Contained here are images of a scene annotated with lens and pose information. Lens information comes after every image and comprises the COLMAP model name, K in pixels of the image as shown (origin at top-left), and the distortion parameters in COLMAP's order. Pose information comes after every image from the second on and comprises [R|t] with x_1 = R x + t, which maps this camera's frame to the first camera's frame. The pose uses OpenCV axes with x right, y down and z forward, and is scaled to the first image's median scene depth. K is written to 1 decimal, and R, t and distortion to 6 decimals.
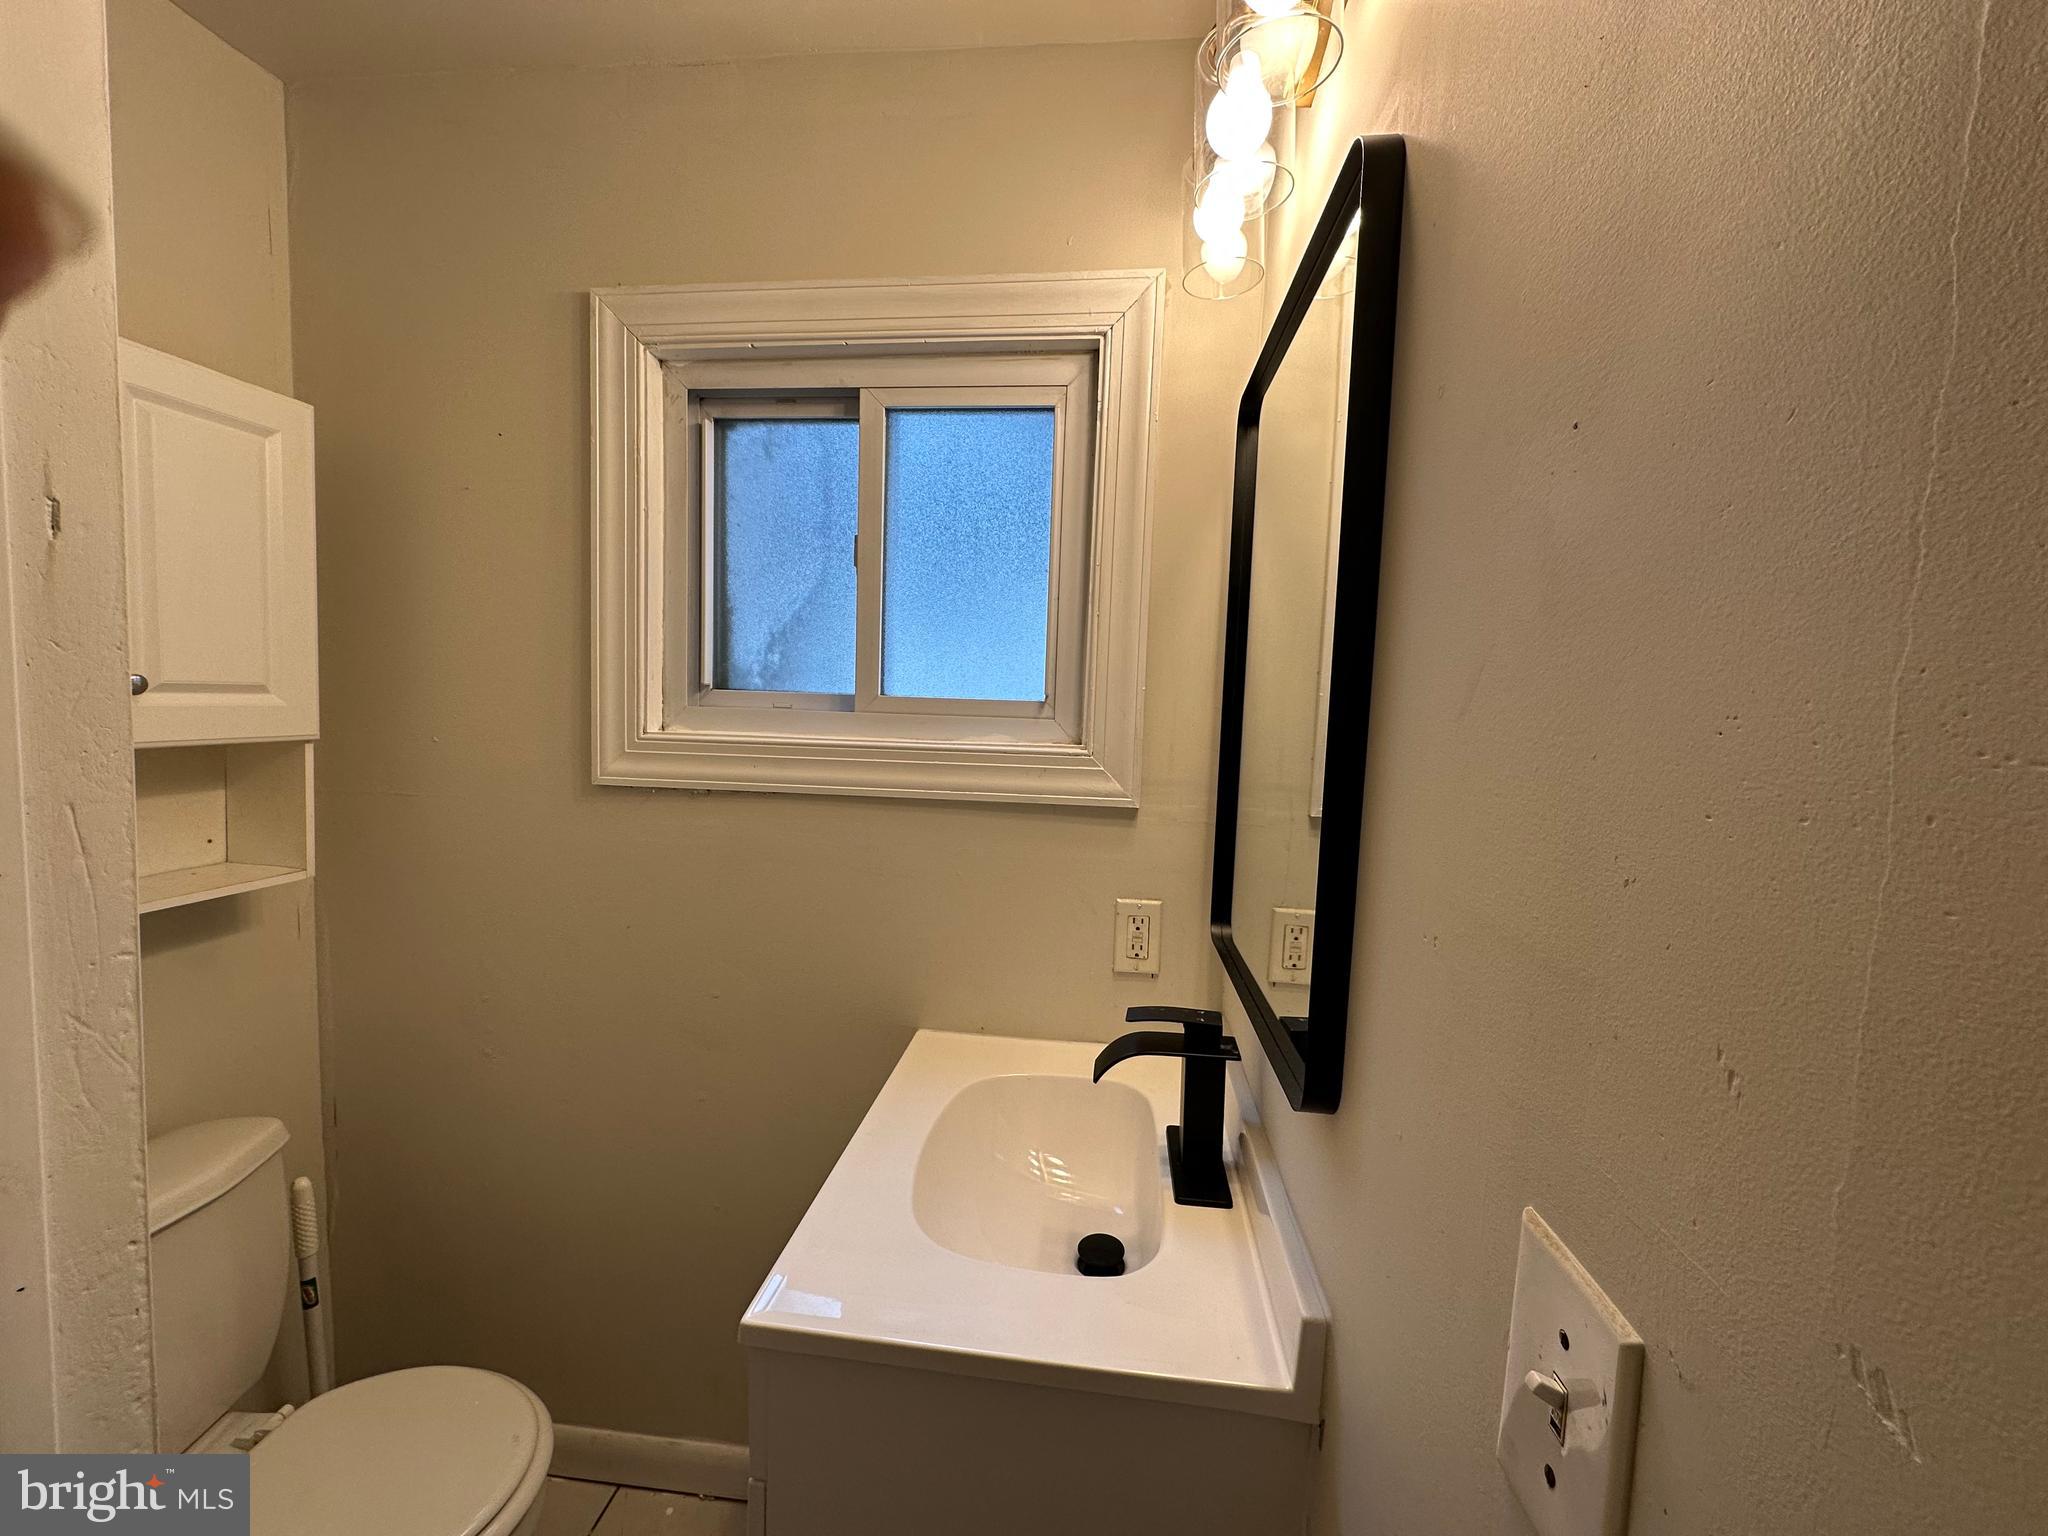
lens RADIAL K [[820.4, 0, 1018.7], [0, 820.4, 766.5], [0, 0, 1]] dist [-0.001395, 0.000782]
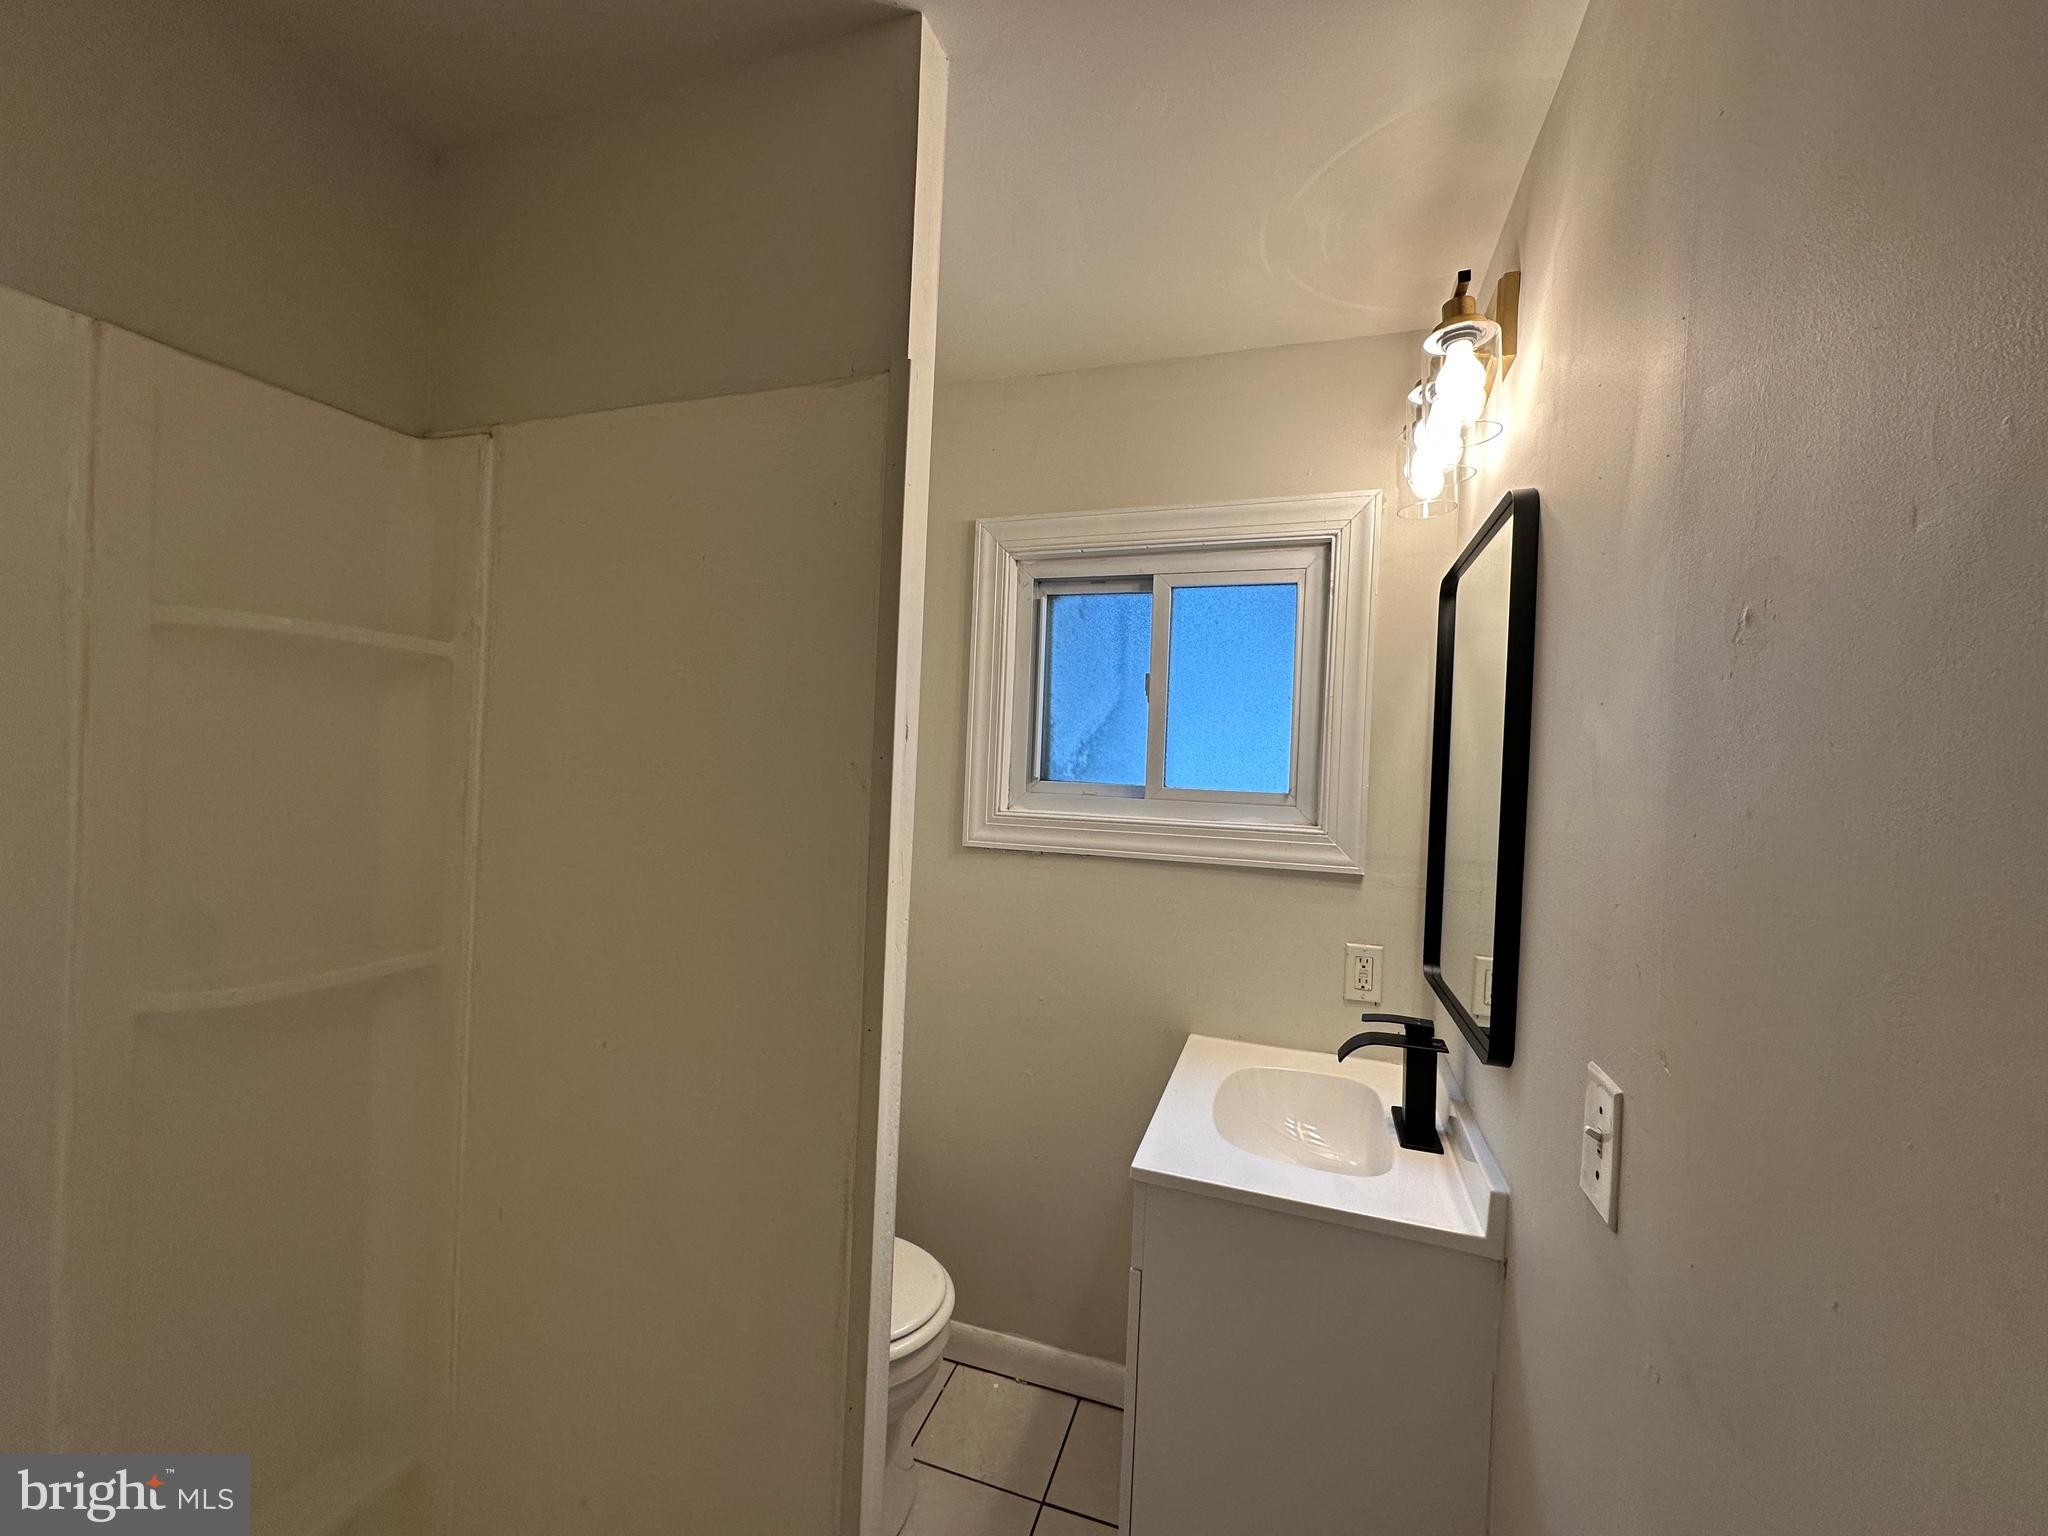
lens RADIAL K [[820.4, 0, 1018.7], [0, 820.4, 766.5], [0, 0, 1]] dist [-0.001395, 0.000782]
pose [[0.975855, 0.006587, -0.218318, -0.112532], [-0.023873, 0.996773, -0.076634, -0.009883], [0.217109, 0.079996, 0.972864, -0.439553]]
